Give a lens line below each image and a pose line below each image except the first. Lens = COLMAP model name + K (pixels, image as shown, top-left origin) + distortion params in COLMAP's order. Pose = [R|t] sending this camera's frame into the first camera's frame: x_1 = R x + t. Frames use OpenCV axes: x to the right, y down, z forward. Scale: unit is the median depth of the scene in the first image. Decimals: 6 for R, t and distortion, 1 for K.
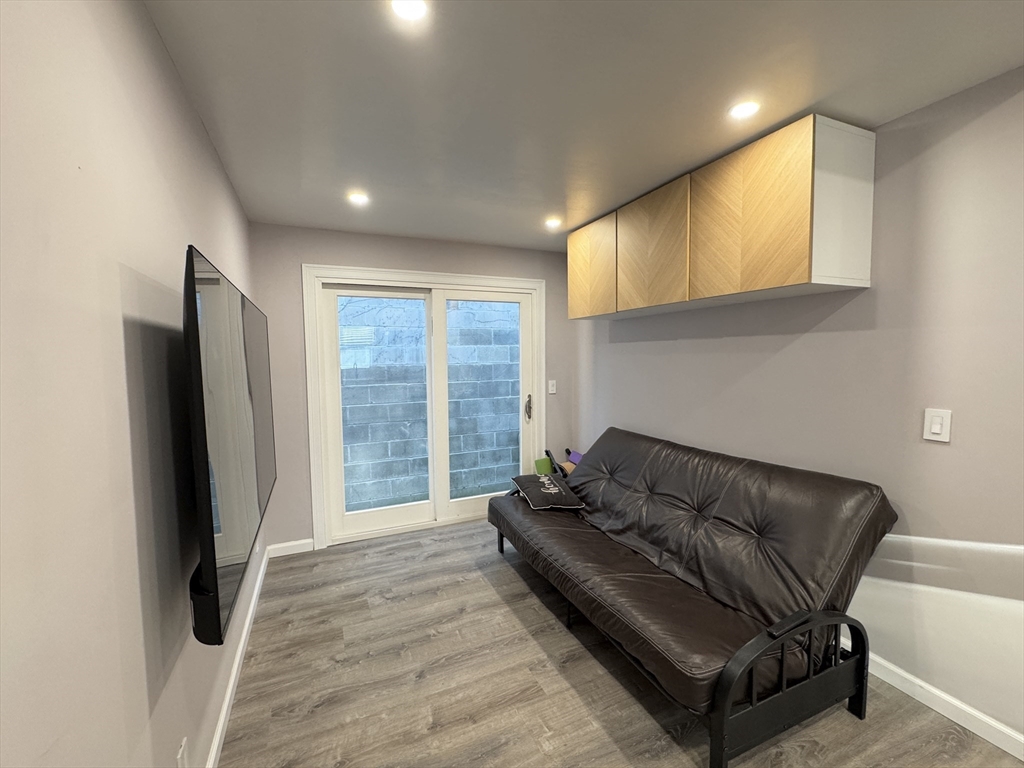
lens RADIAL K [[442.0, 0, 514.2], [0, 442.0, 383.7], [0, 0, 1]] dist [-0.003074, 0.000003]
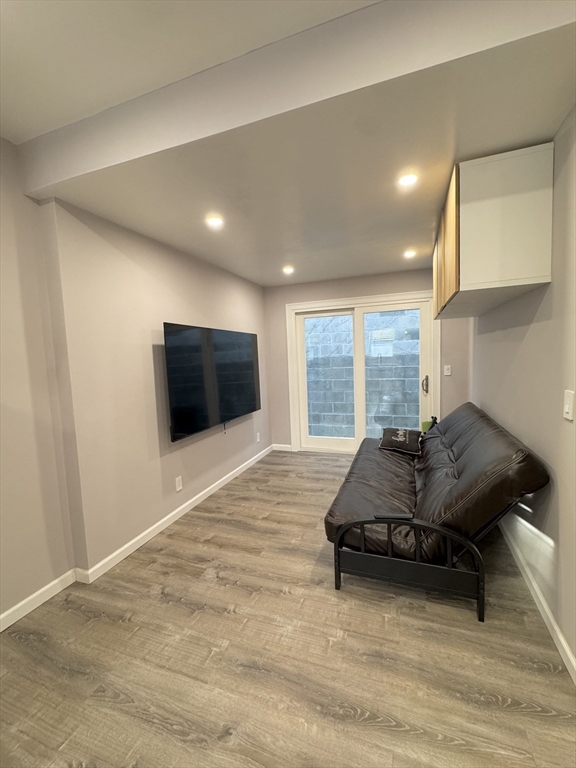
lens RADIAL K [[331.5, 0, 282.6], [0, 331.5, 386.2], [0, 0, 1]] dist [-0.003074, 0.000003]
pose [[0.705332, 0.052894, -0.706901, 0.602387], [-0.014914, 0.998099, 0.059802, 0.003469], [0.708720, -0.031637, 0.704780, -0.057558]]
